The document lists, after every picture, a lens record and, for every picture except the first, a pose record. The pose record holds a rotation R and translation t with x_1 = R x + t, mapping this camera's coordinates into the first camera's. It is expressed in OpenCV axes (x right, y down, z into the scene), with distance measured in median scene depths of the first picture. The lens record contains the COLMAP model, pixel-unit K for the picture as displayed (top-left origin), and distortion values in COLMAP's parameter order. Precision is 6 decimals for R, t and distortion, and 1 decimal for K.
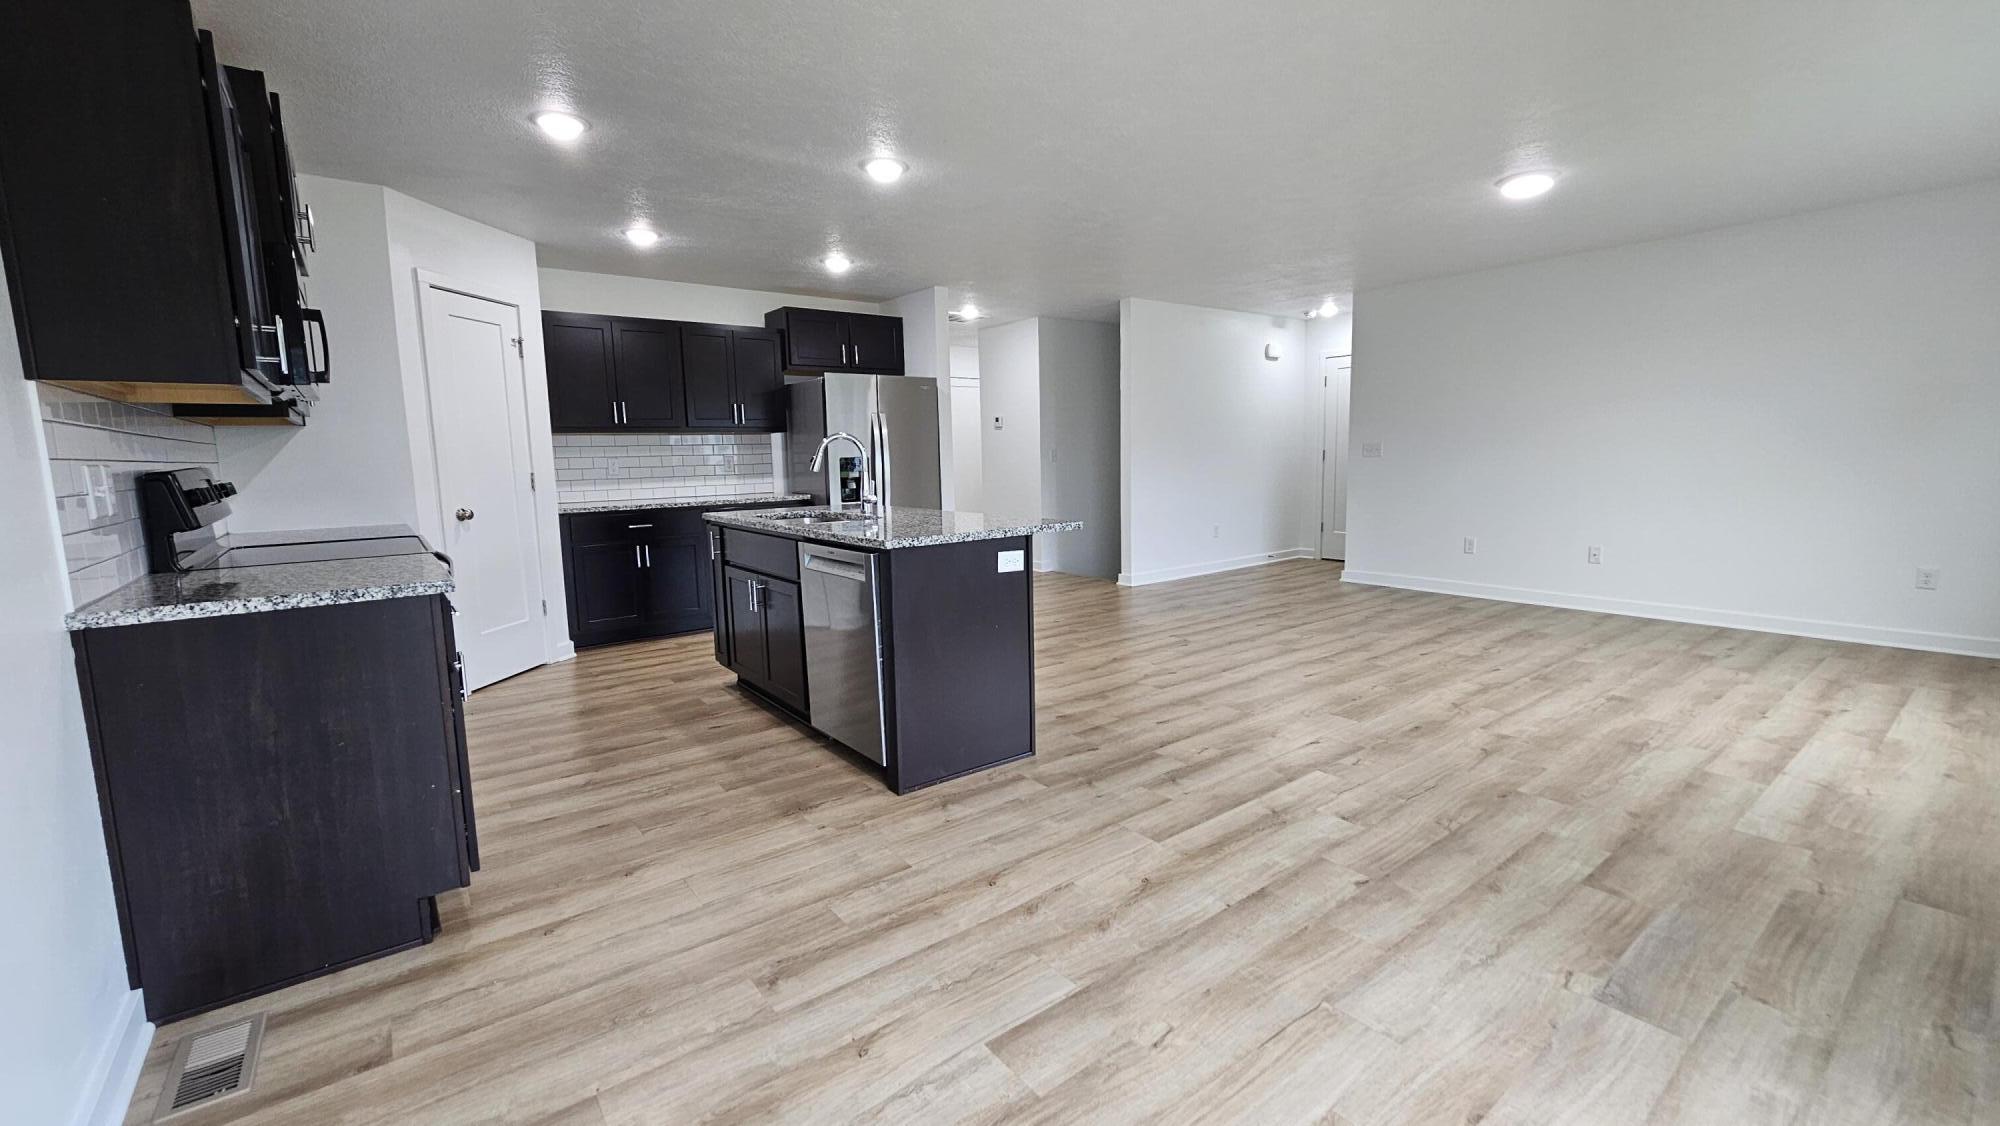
lens RADIAL K [[819.2, 0, 1009.2], [0, 819.2, 554.9], [0, 0, 1]] dist [0.000916, 0.000319]
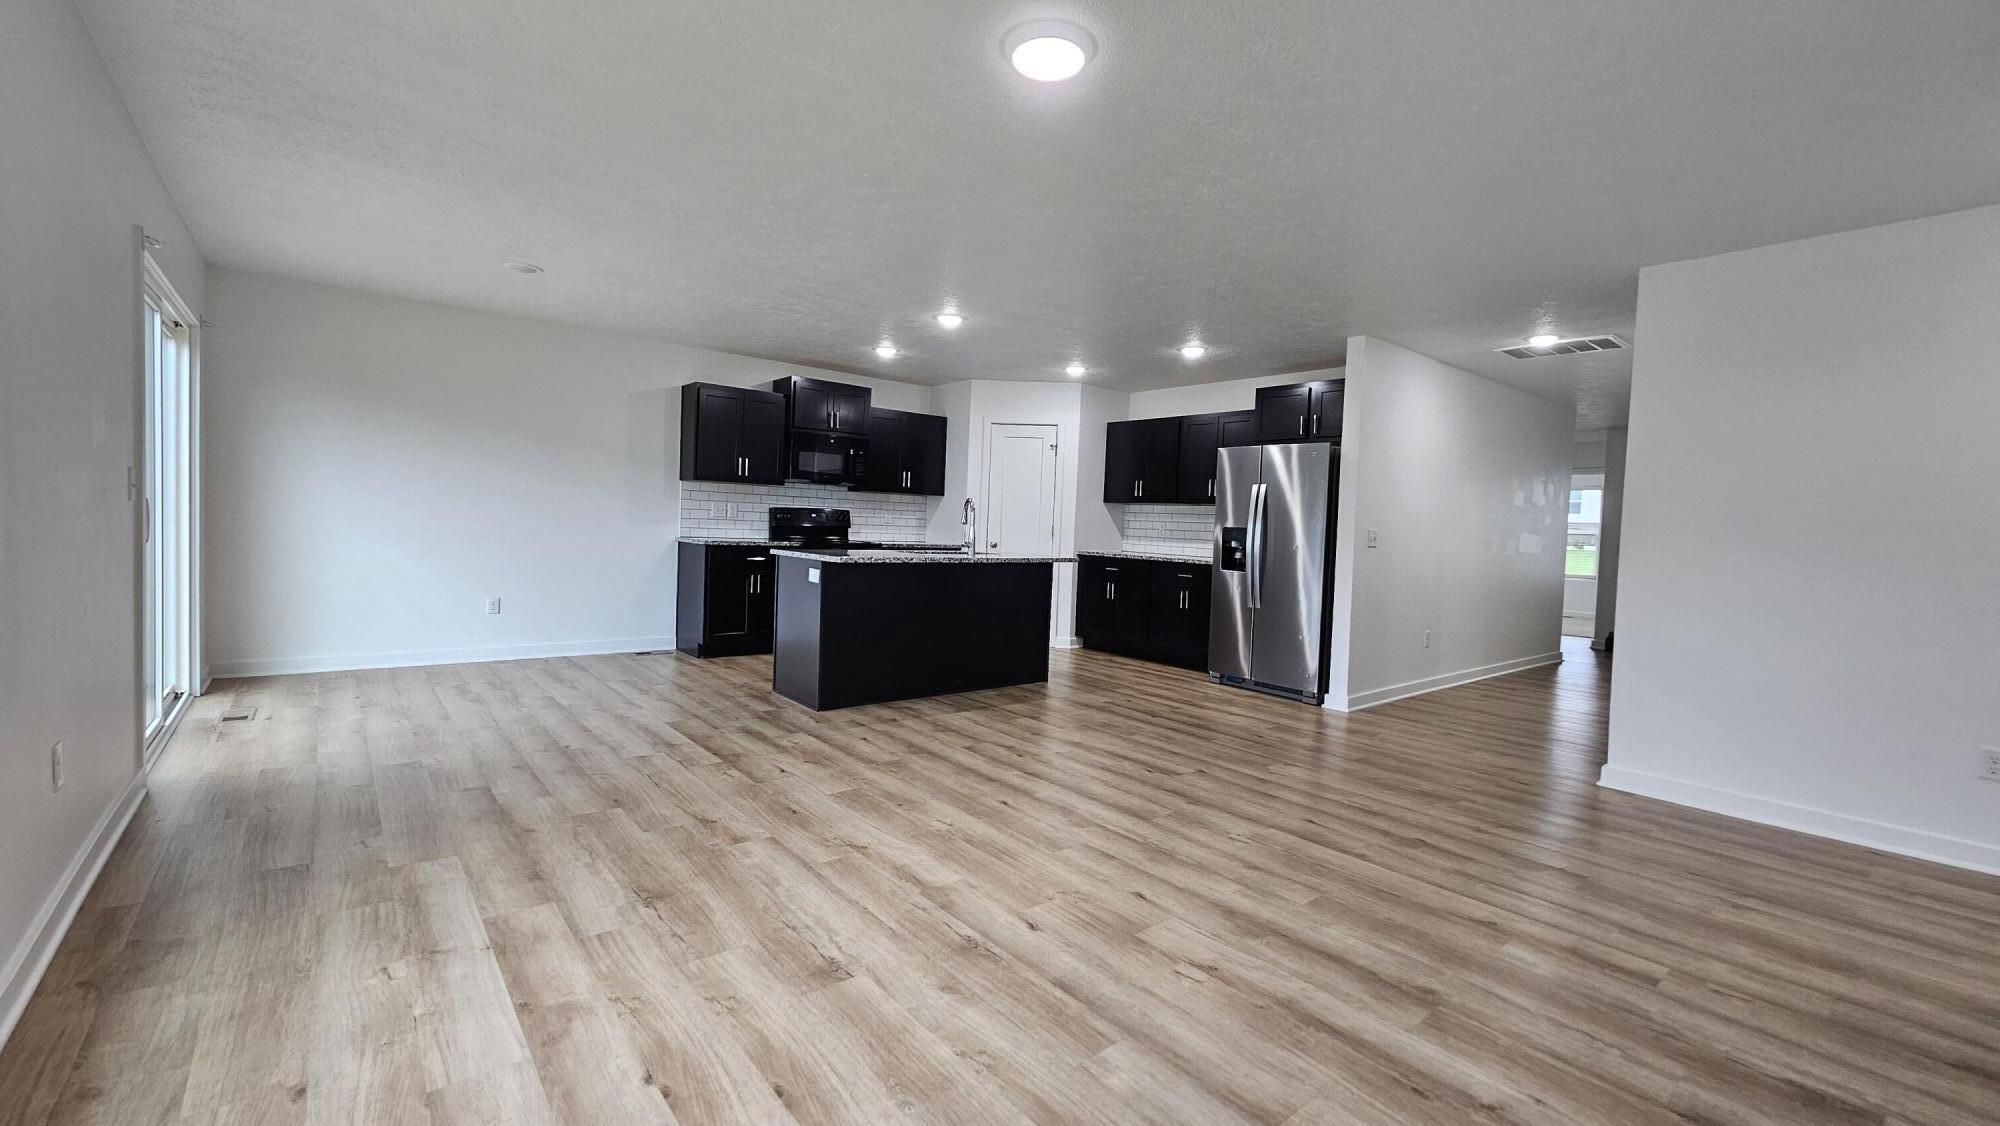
lens RADIAL K [[819.2, 0, 1009.2], [0, 819.2, 554.9], [0, 0, 1]] dist [0.000916, 0.000319]
pose [[0.033247, 0.062729, -0.997477, 1.490111], [-0.165566, 0.984585, 0.056400, -0.173351], [0.985638, 0.163273, 0.043121, 1.225013]]
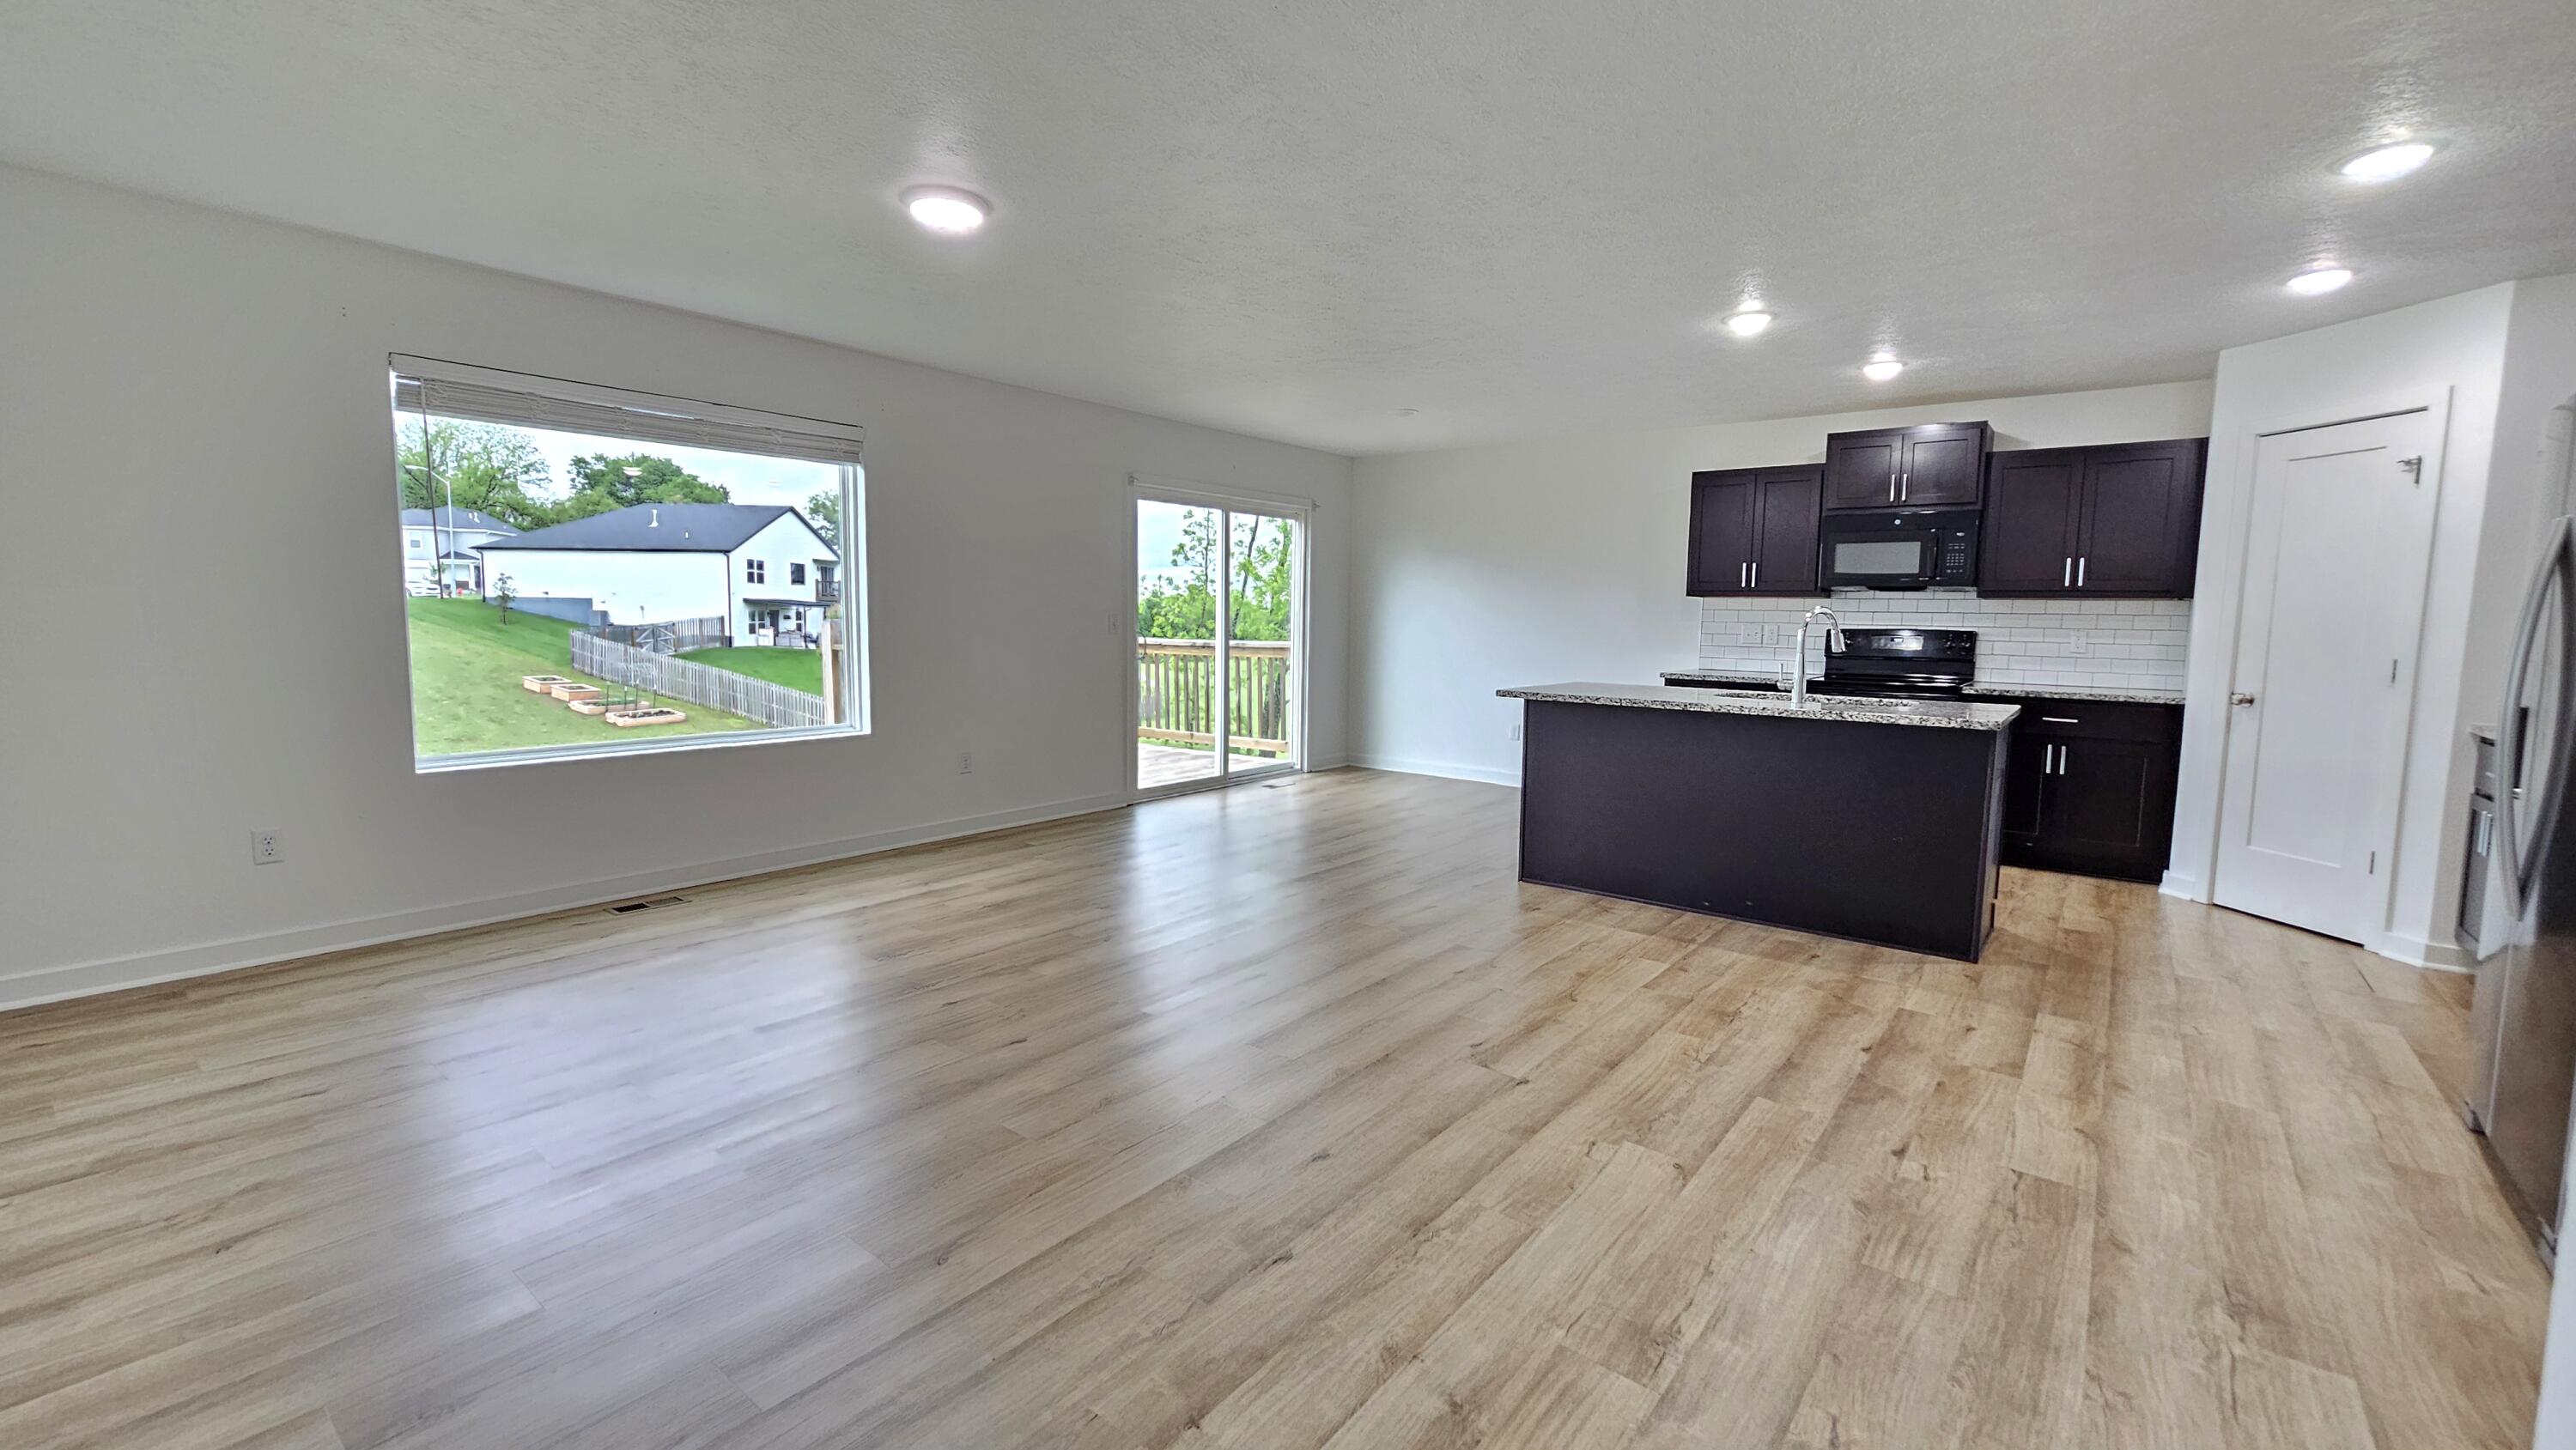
lens RADIAL K [[1077.7, 0, 1288.0], [0, 1077.7, 725.0], [0, 0, 1]] dist [-0.000476, 0.001035]
pose [[-0.974374, 0.029506, -0.222988, 0.694061], [-0.022462, 0.973640, 0.226983, -0.321428], [0.223808, 0.226175, -0.948027, 2.337644]]
